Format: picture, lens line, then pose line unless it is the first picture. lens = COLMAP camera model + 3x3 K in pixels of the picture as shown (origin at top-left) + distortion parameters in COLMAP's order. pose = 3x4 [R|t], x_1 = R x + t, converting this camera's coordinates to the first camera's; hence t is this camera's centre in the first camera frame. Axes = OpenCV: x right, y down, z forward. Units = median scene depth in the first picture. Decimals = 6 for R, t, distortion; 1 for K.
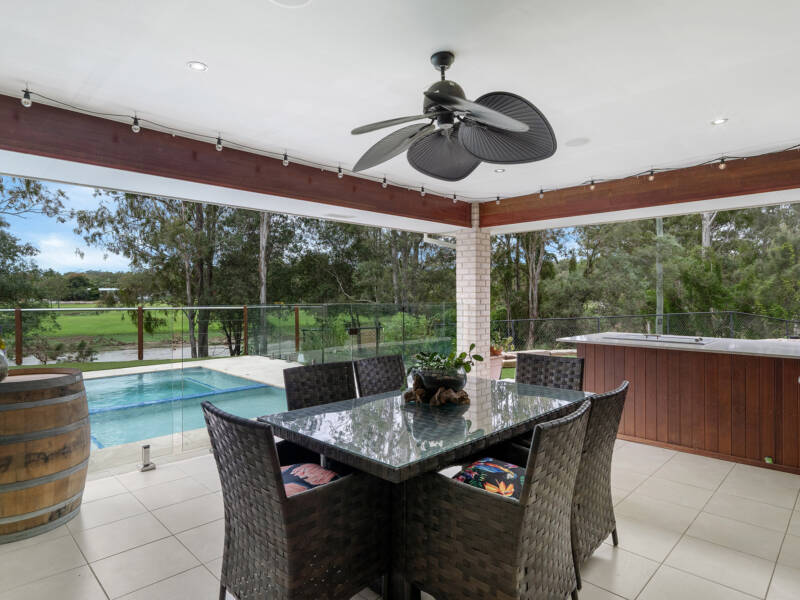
lens RADIAL K [[471.9, 0, 400.0], [0, 471.9, 300.0], [0, 0, 1]] dist [-0.004997, 0.000918]
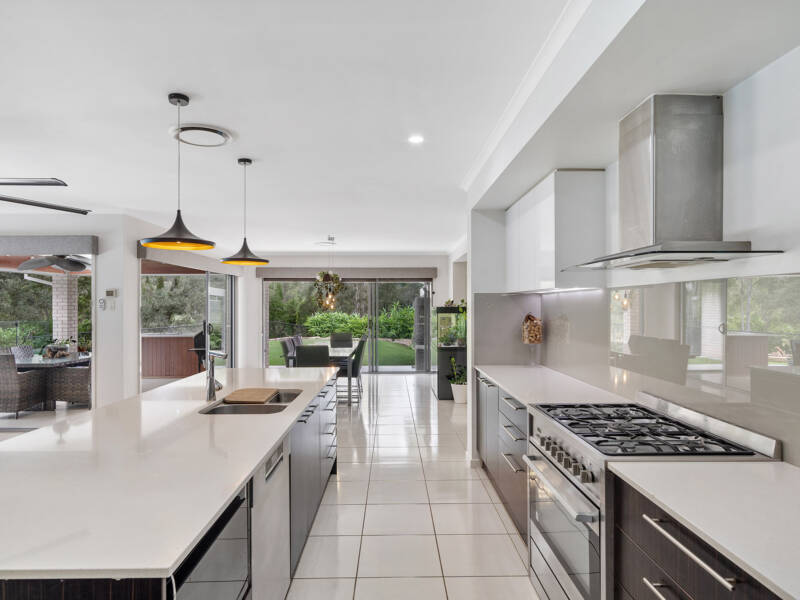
lens RADIAL K [[471.9, 0, 400.0], [0, 471.9, 300.0], [0, 0, 1]] dist [-0.004997, 0.000918]
pose [[0.699773, 0.010966, 0.714282, -0.158074], [0.006678, 0.999738, -0.021890, -0.014813], [-0.714334, 0.020088, 0.699516, -0.769133]]
